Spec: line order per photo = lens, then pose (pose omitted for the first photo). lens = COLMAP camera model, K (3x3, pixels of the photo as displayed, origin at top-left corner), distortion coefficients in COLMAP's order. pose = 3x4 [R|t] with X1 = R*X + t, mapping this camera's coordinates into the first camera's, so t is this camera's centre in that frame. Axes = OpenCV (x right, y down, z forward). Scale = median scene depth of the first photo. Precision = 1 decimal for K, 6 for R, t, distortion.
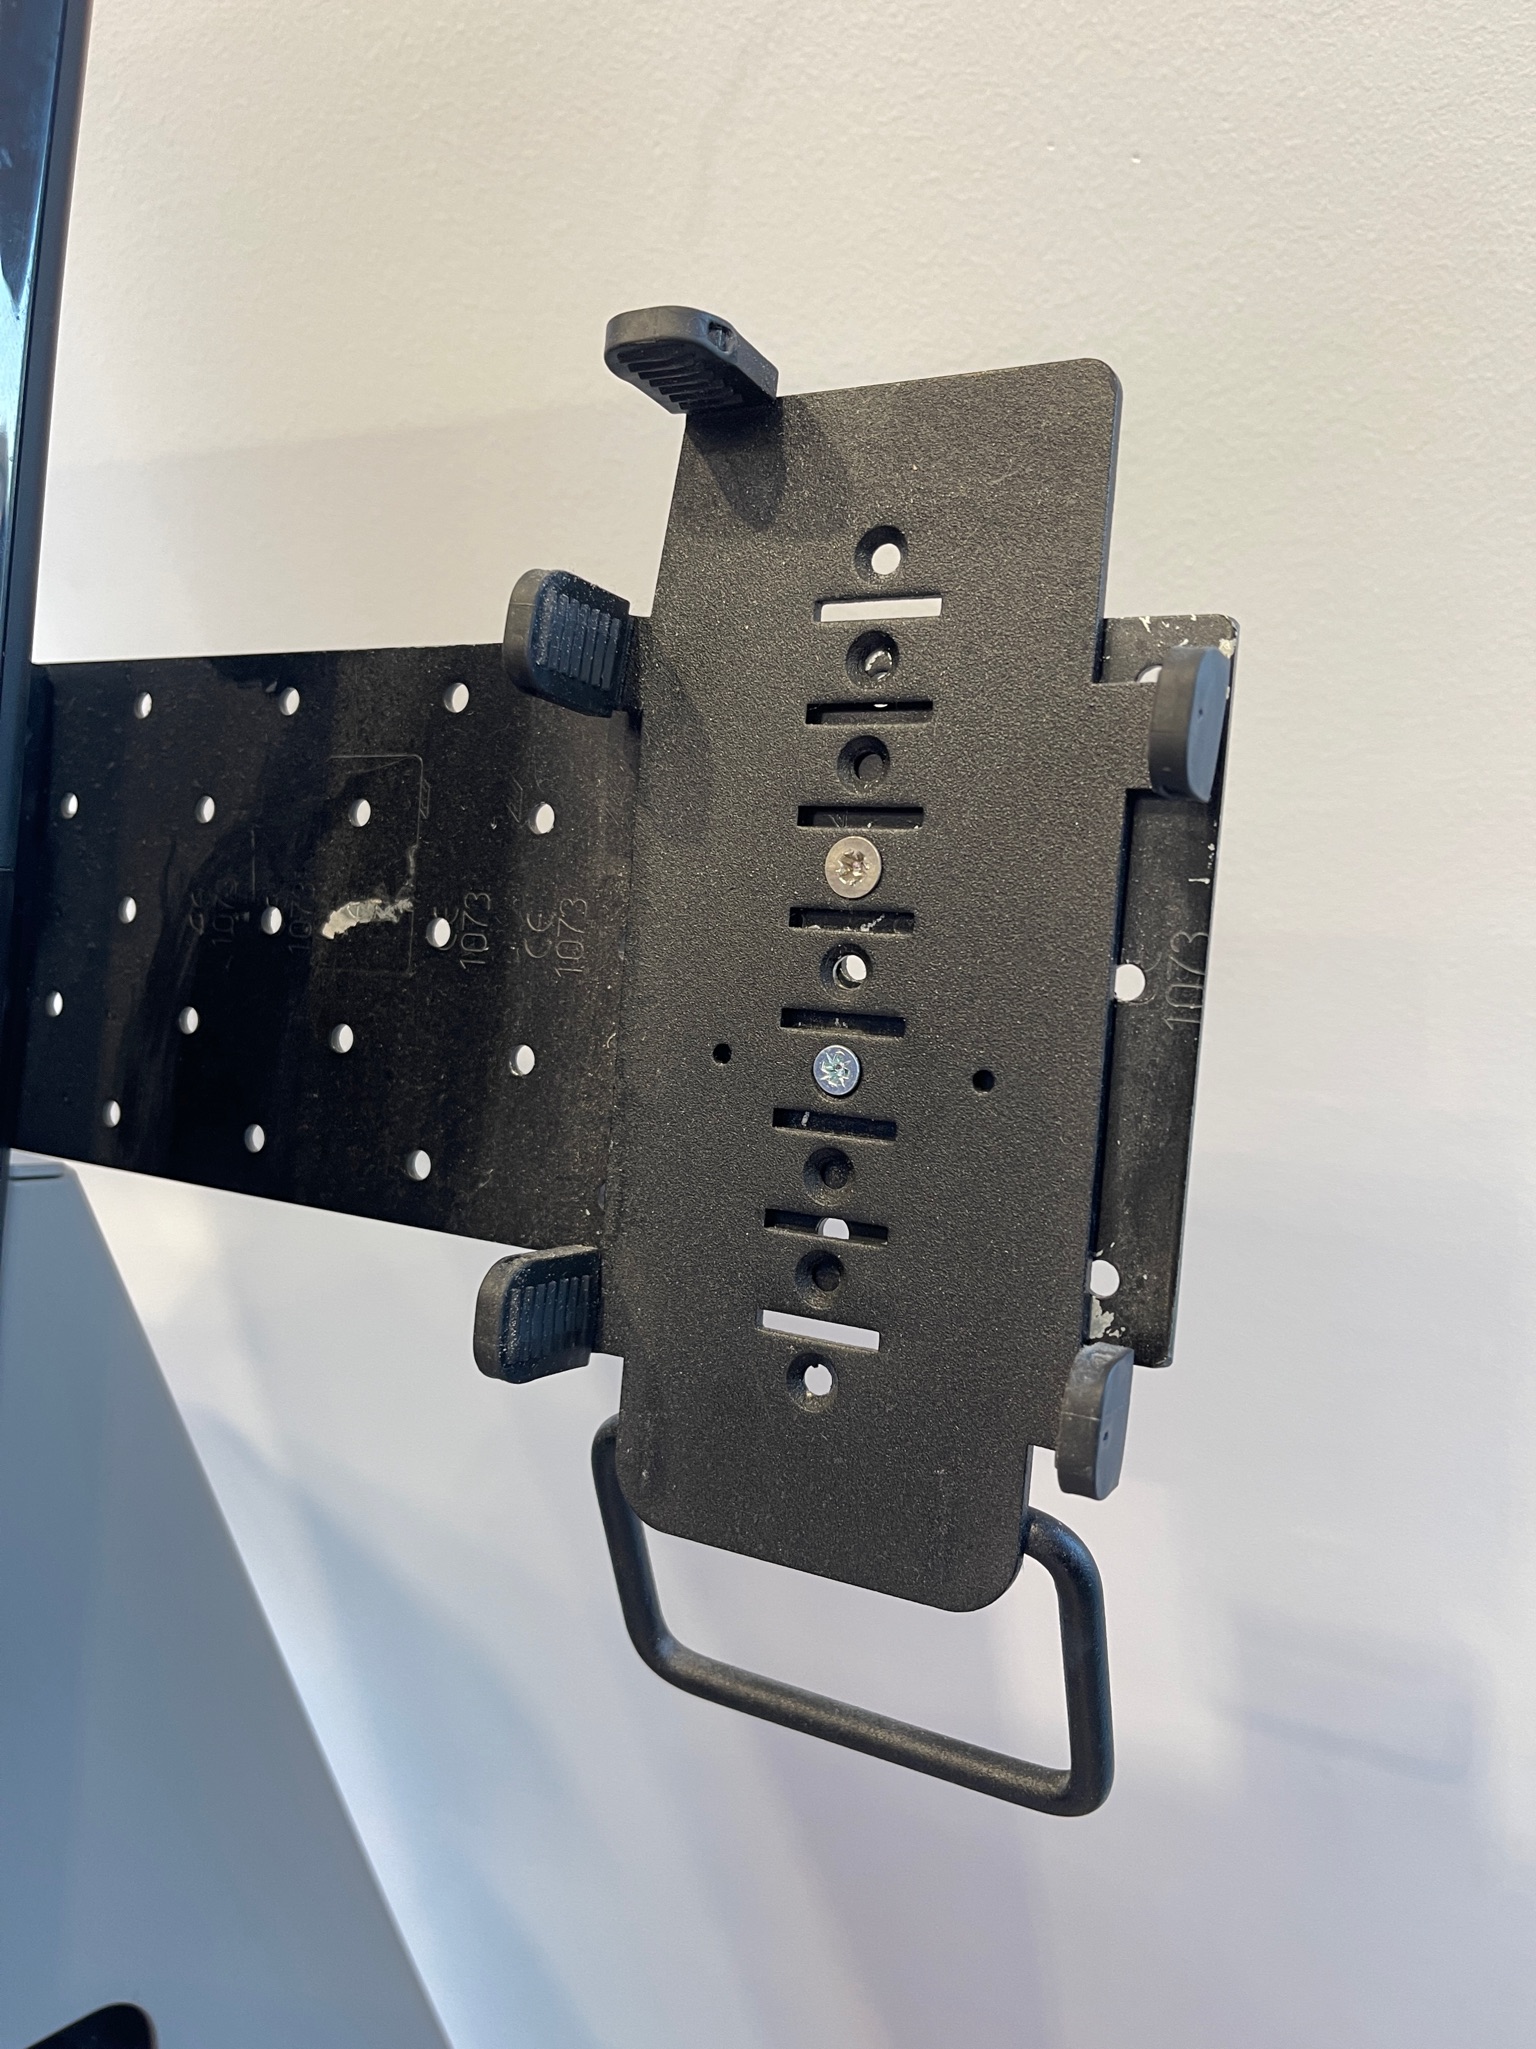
lens RADIAL K [[1578.1, 0, 768.0], [0, 1578.1, 1024.5], [0, 0, 1]] dist [0.029667, -0.002291]
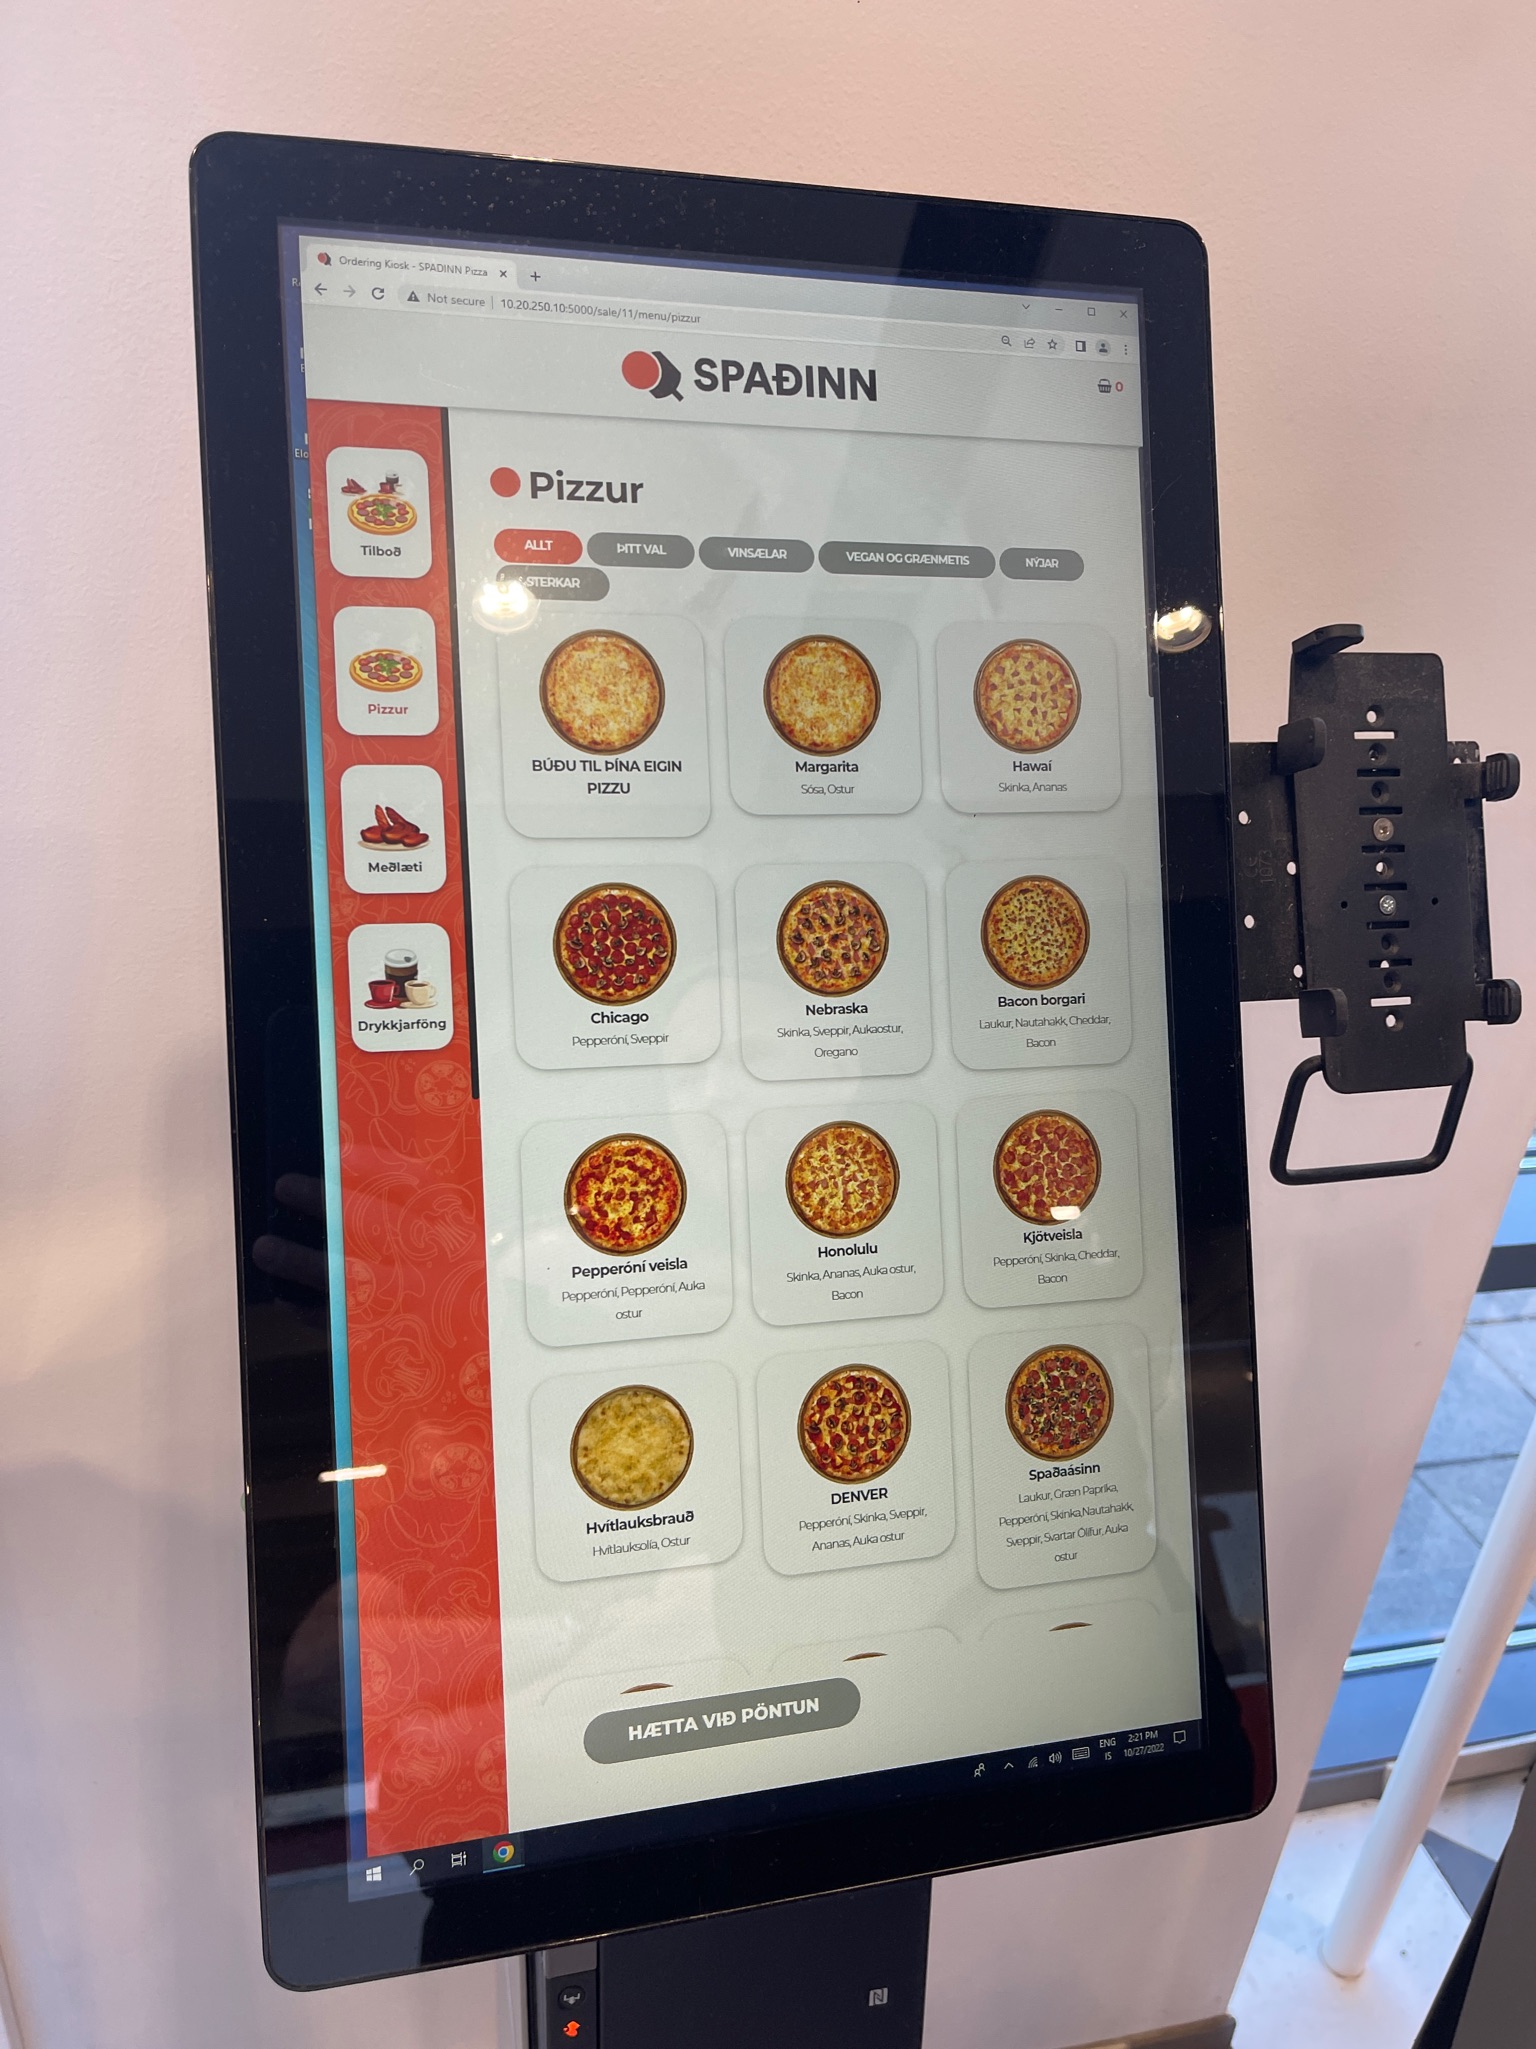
lens RADIAL K [[1578.1, 0, 768.0], [0, 1578.1, 1024.5], [0, 0, 1]] dist [0.029667, -0.002291]
pose [[0.718088, -0.126784, 0.684307, -2.596952], [0.114635, 0.991384, 0.063384, -0.062520], [-0.686447, 0.032930, 0.726434, -0.241811]]
